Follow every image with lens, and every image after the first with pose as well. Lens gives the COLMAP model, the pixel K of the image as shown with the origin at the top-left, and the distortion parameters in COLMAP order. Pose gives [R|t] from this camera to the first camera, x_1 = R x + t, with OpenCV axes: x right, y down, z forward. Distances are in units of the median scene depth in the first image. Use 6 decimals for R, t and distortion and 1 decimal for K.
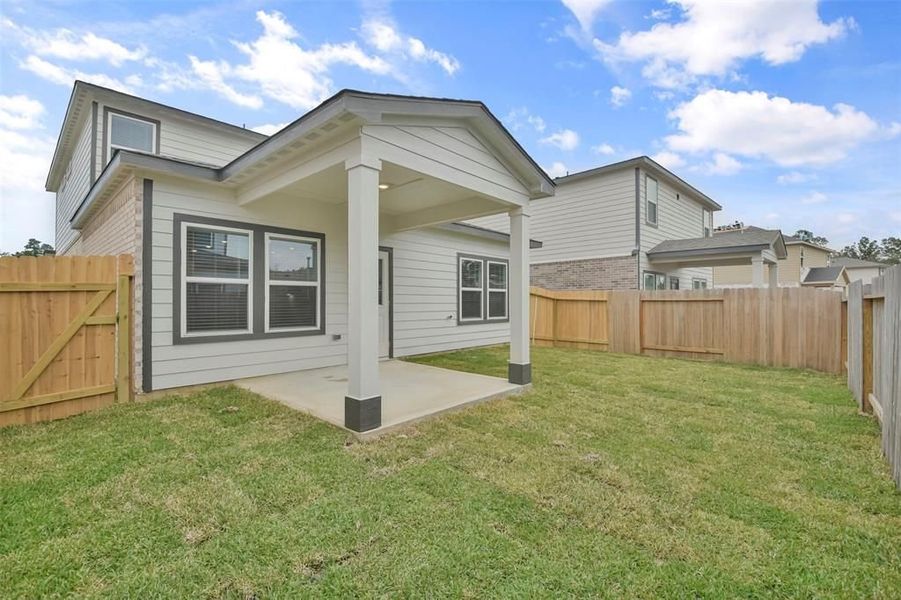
lens RADIAL K [[393.5, 0, 450.9], [0, 393.5, 298.4], [0, 0, 1]] dist [0.037685, -0.019749]
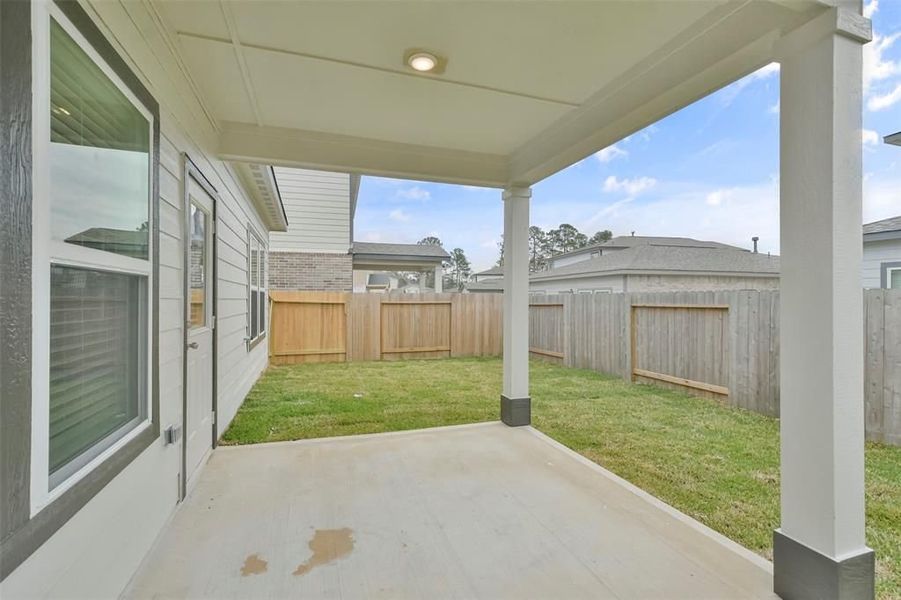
lens RADIAL K [[403.9, 0, 450.5], [0, 403.9, 300.0], [0, 0, 1]] dist [0.000068, 0.000012]
pose [[0.485362, -0.001783, 0.874311, -0.295245], [-0.009910, 0.999922, 0.007540, -0.012218], [-0.874257, -0.012324, 0.485307, 0.397586]]
